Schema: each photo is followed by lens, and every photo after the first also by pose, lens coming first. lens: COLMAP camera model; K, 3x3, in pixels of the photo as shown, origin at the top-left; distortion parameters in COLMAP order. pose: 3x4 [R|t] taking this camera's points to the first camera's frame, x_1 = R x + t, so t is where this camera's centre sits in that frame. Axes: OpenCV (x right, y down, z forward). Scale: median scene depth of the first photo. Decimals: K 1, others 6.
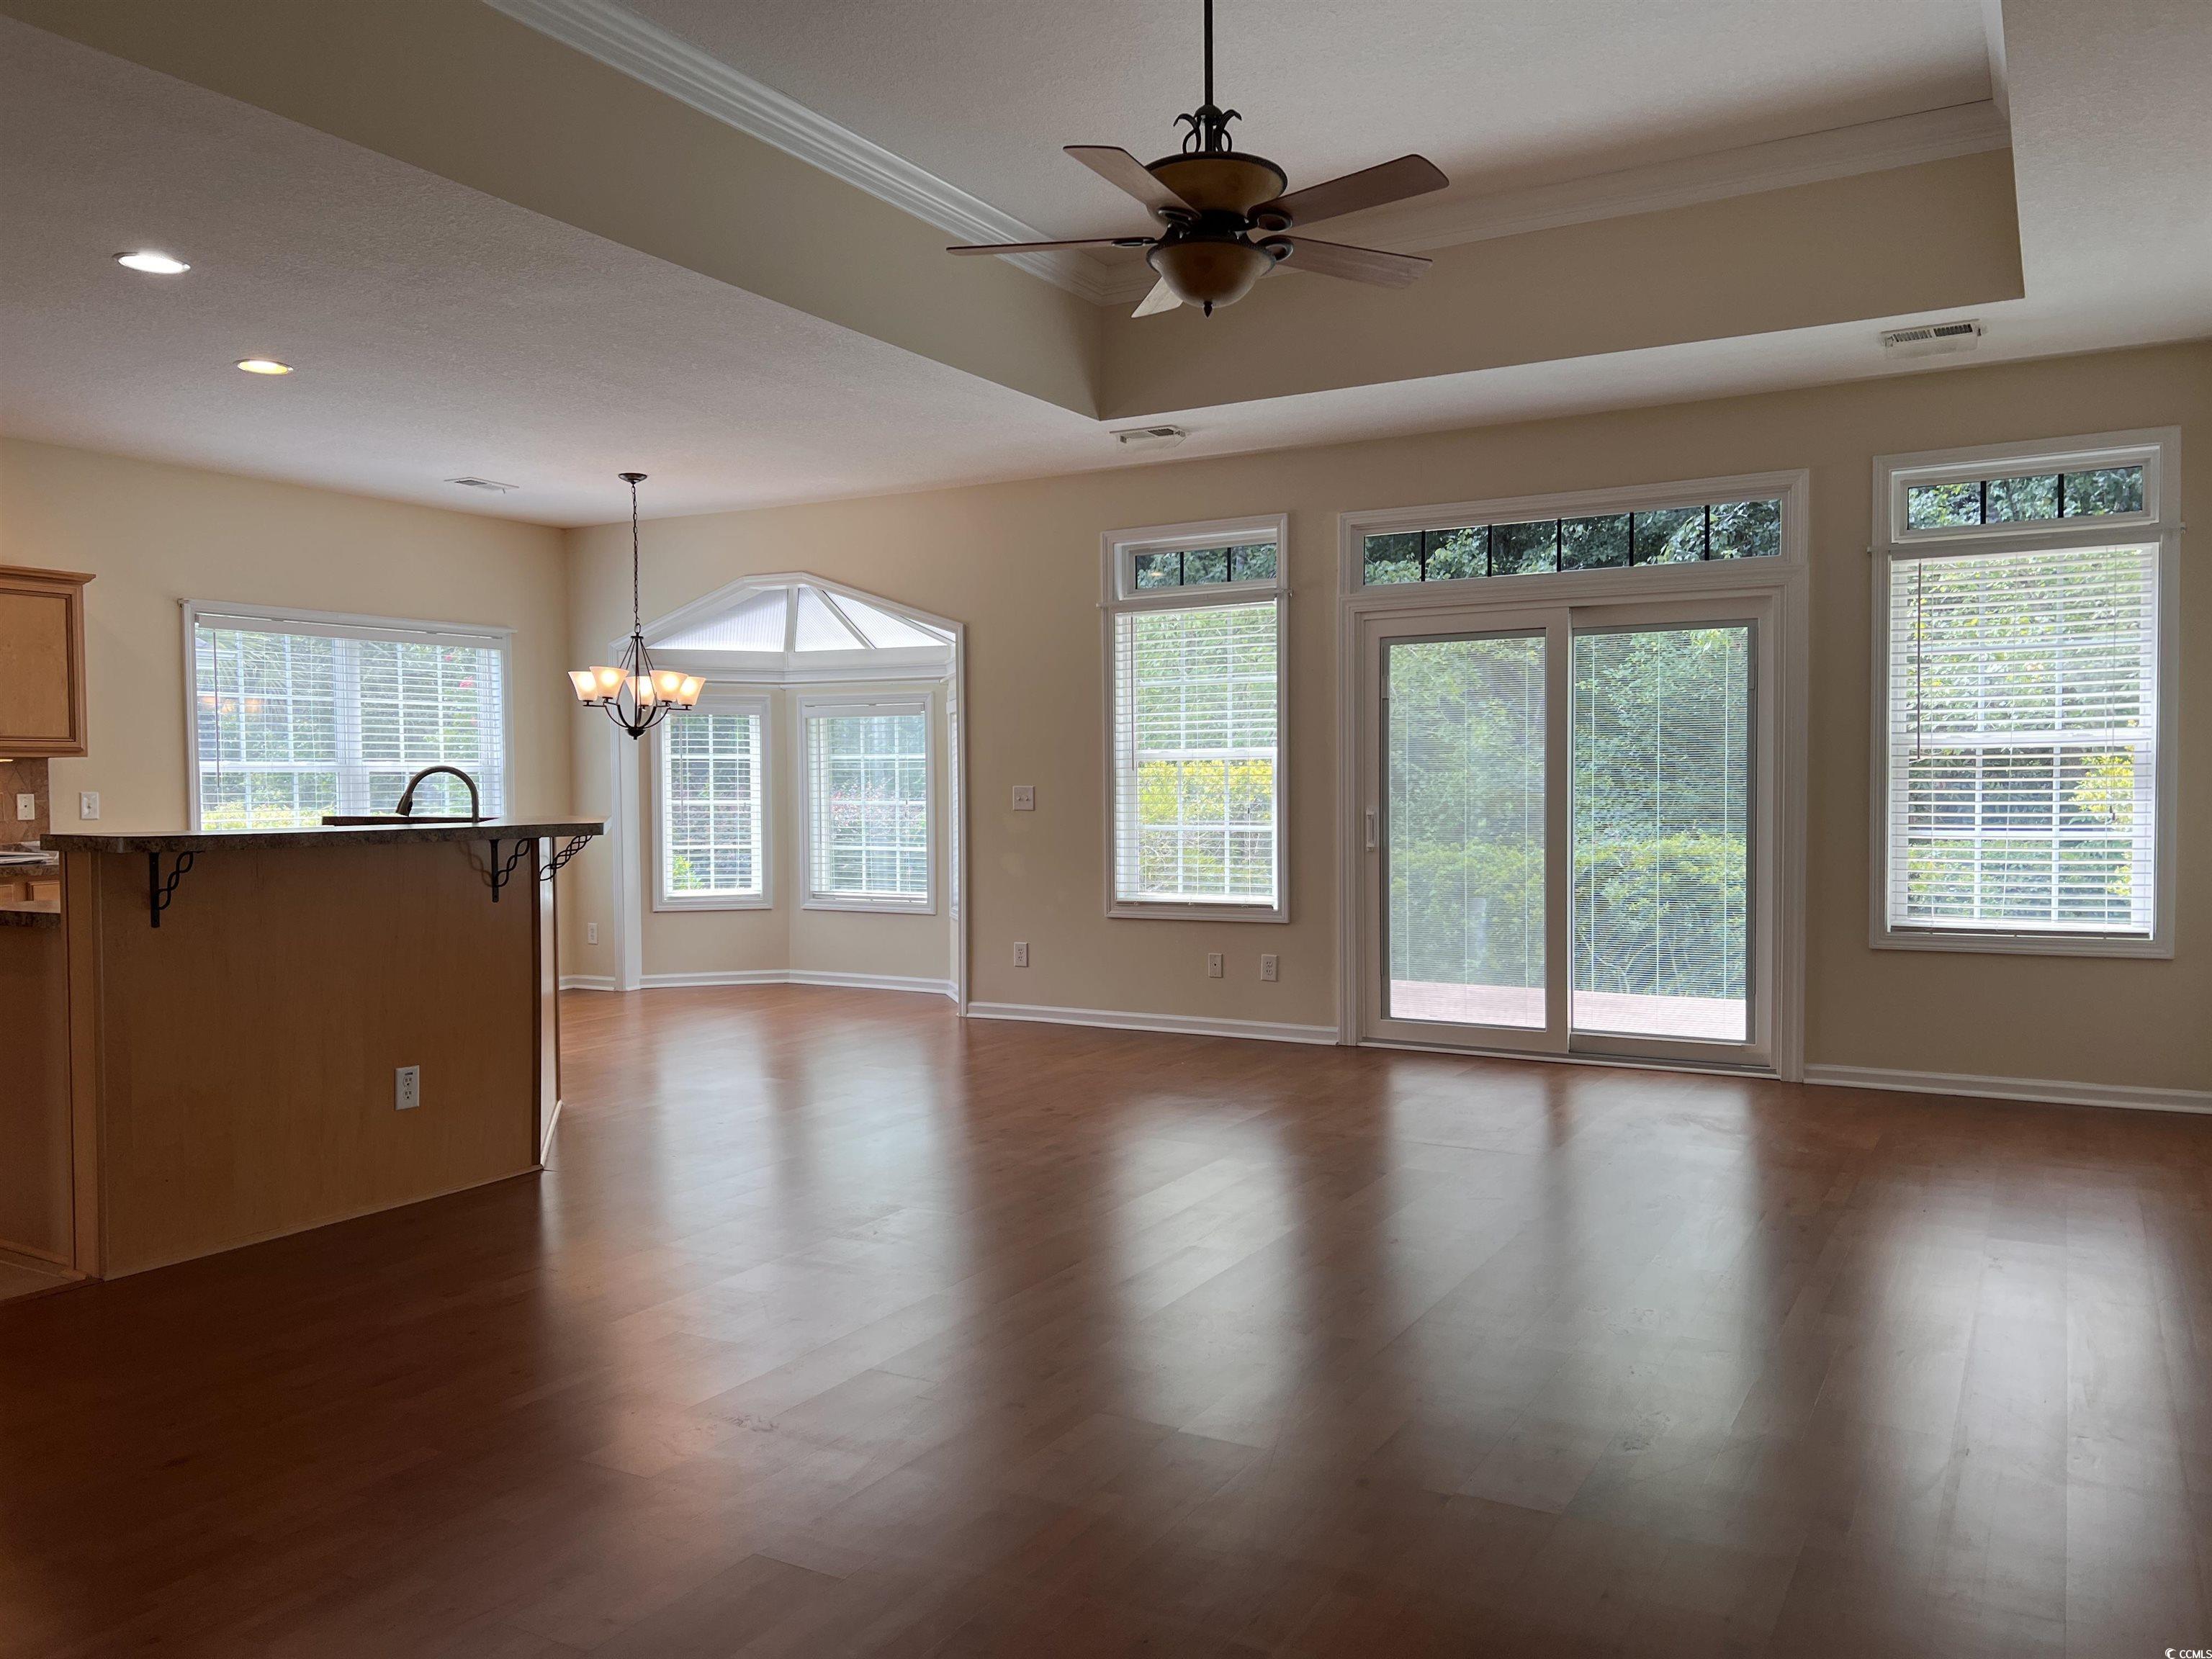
lens RADIAL K [[1654.6, 0, 1120.2], [0, 1654.6, 831.0], [0, 0, 1]] dist [0.074393, -0.095365]
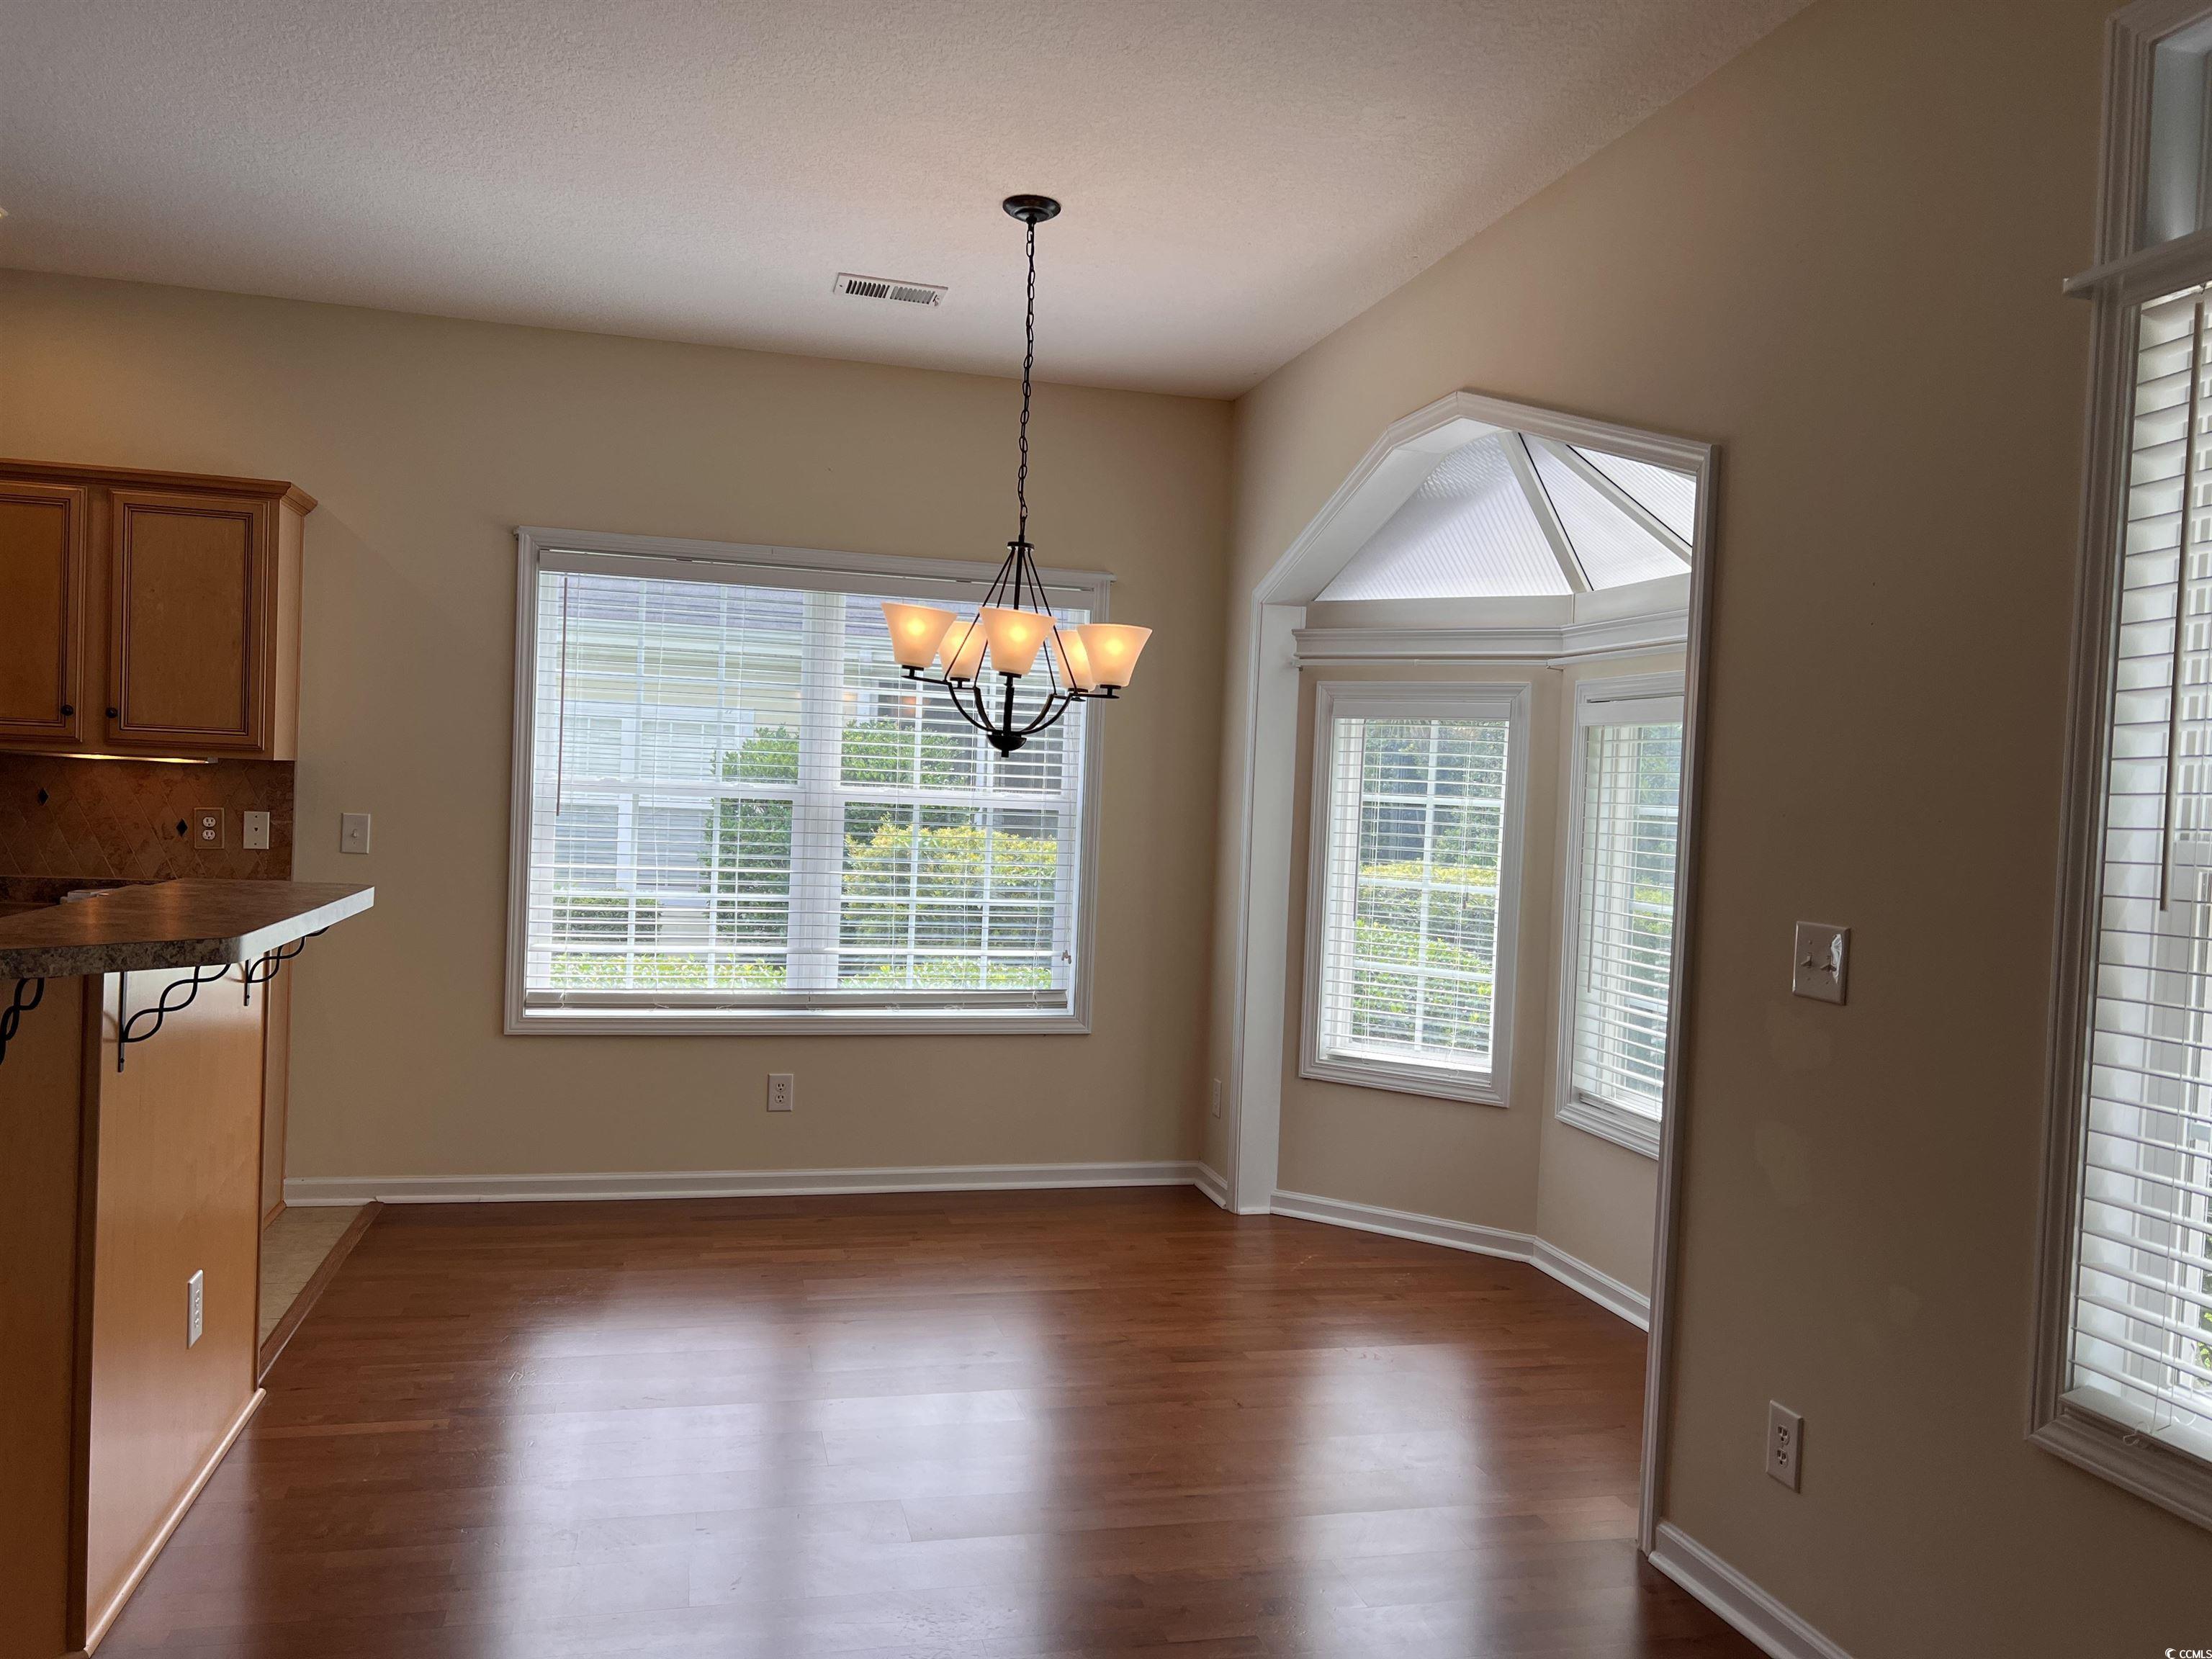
lens RADIAL K [[1654.6, 0, 1105.1], [0, 1654.6, 843.3], [0, 0, 1]] dist [0.074393, -0.095365]
pose [[0.686853, 0.059838, -0.724328, 0.081979], [-0.069941, 0.997422, 0.016076, -0.040656], [0.723423, 0.039619, 0.689268, 0.708596]]
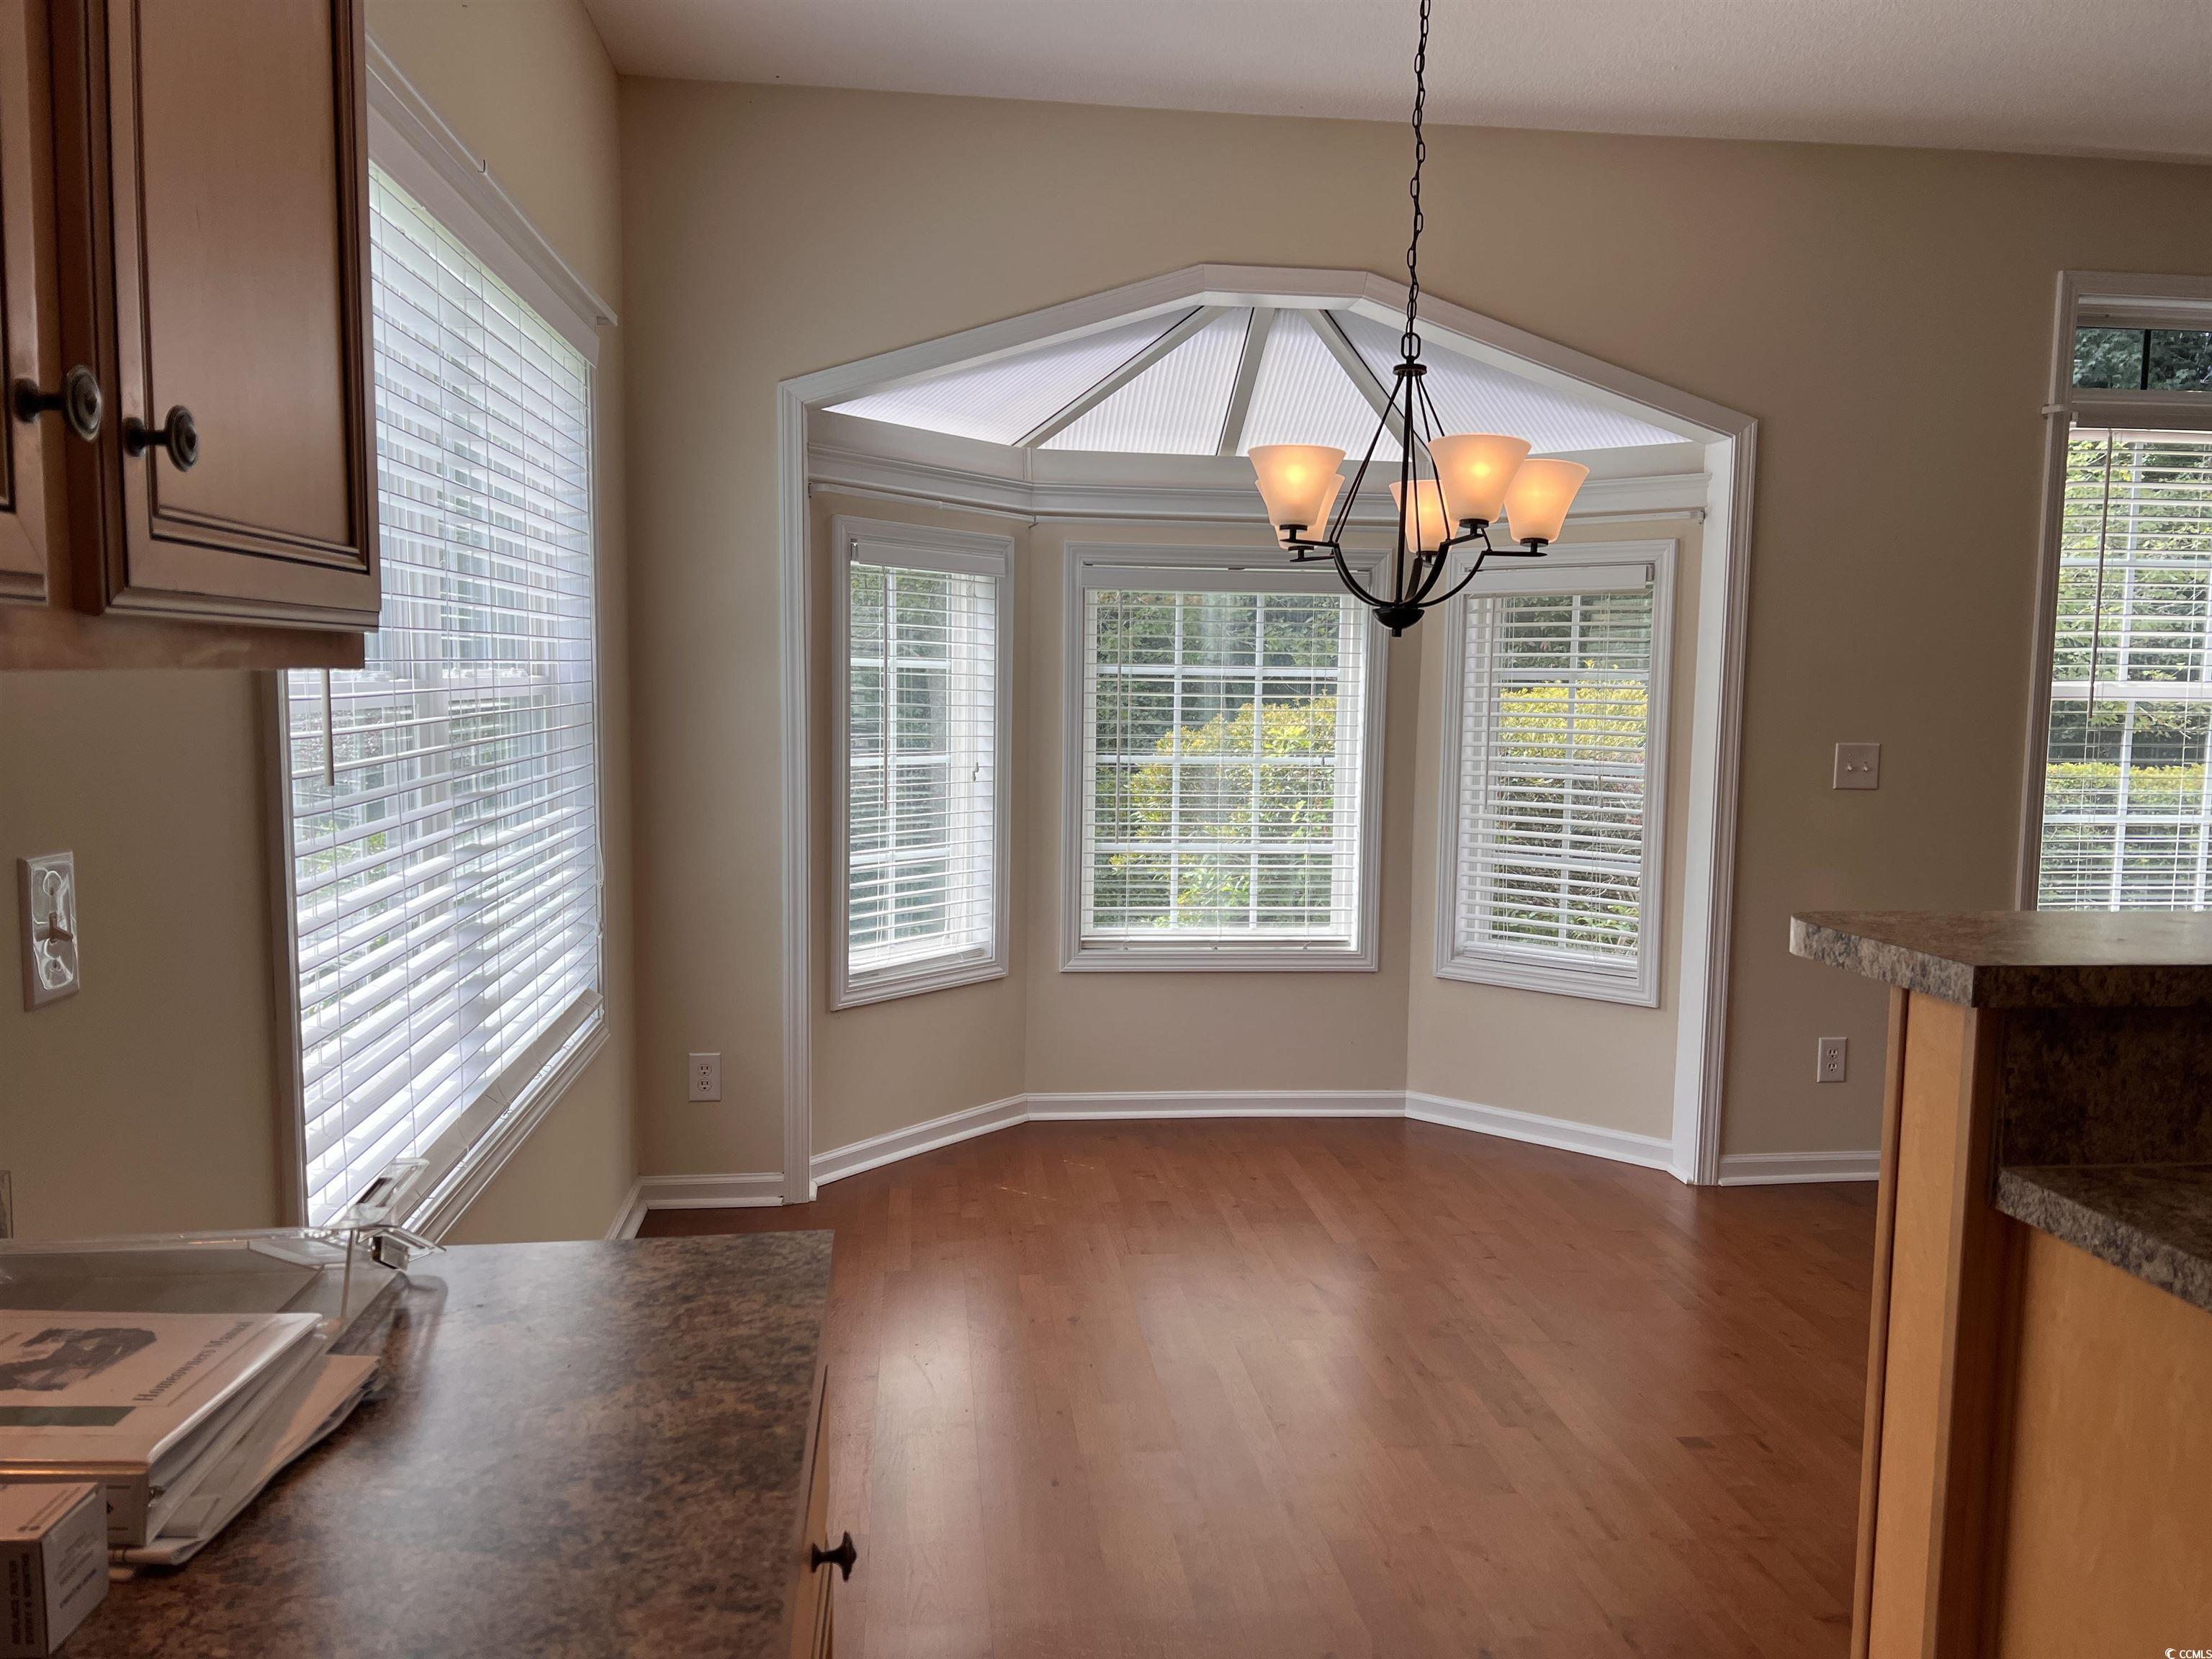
lens RADIAL K [[1654.6, 0, 1125.9], [0, 1654.6, 847.9], [0, 0, 1]] dist [0.074393, -0.095365]
pose [[0.802153, -0.042883, 0.595577, -0.591958], [-0.002667, 0.997151, 0.075389, -0.035510], [-0.597113, -0.062061, 0.799753, 0.741994]]
